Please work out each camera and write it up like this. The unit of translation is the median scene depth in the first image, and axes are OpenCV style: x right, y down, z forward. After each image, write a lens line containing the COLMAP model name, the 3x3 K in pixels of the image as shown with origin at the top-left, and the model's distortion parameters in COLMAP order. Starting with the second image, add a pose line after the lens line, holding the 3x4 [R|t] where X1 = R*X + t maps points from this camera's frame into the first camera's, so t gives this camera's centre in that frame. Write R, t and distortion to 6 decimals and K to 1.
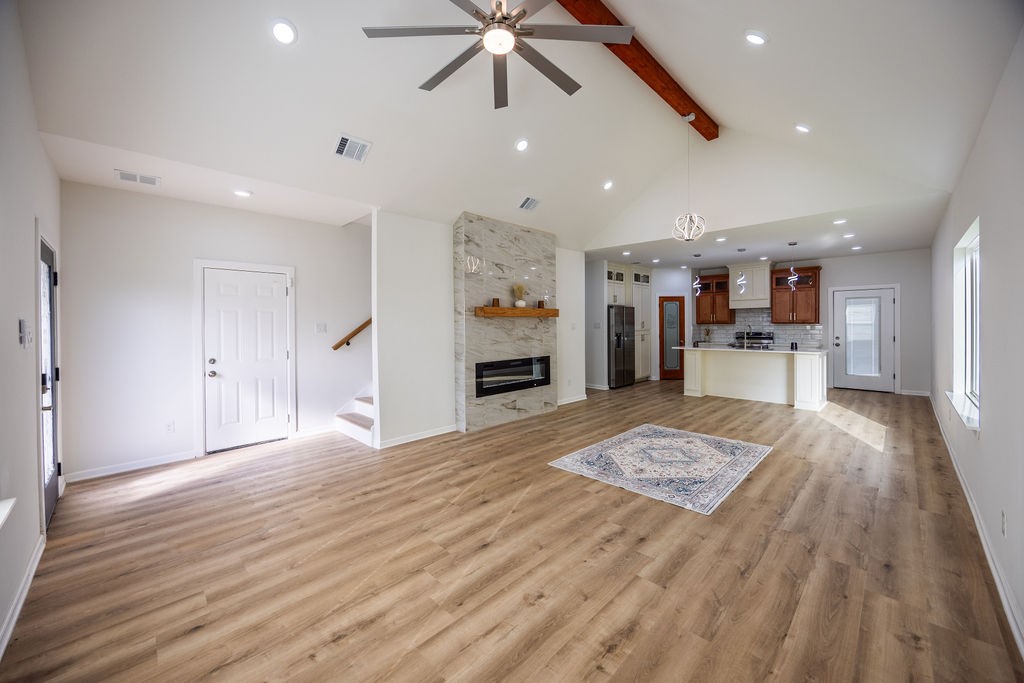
lens RADIAL K [[394.1, 0, 519.0], [0, 394.1, 325.2], [0, 0, 1]] dist [0.000738, 0.000113]
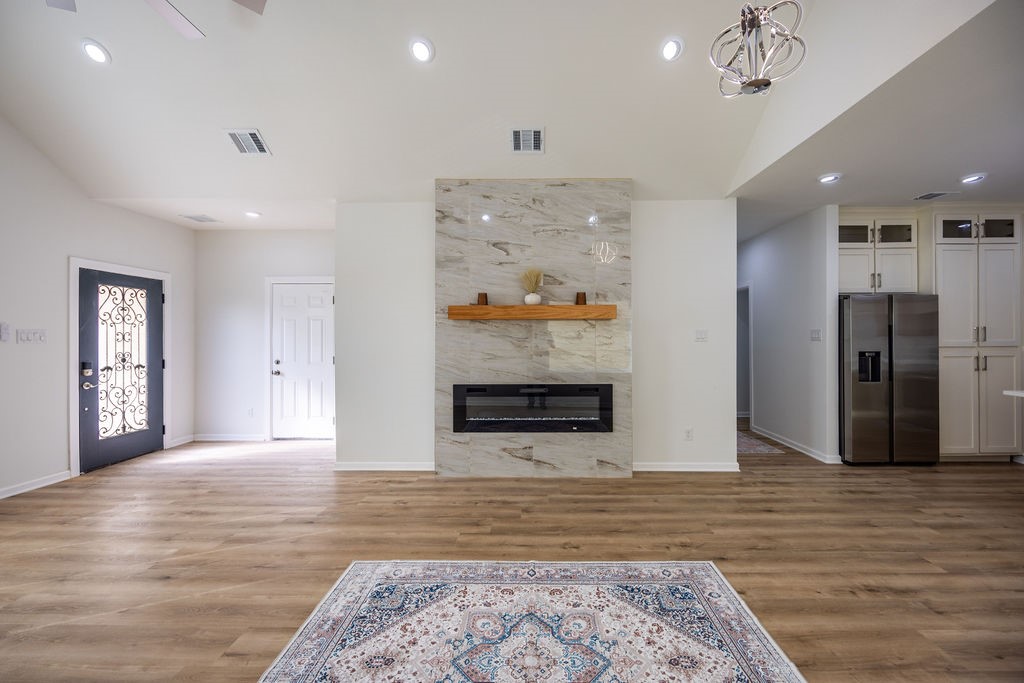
lens RADIAL K [[413.8, 0, 527.0], [0, 413.8, 336.2], [0, 0, 1]] dist [-0.004688, -0.000043]
pose [[0.689620, 0.005840, -0.724148, 0.520799], [-0.005676, 0.999980, 0.002659, 0.005025], [0.724149, 0.002277, 0.689640, 0.558506]]
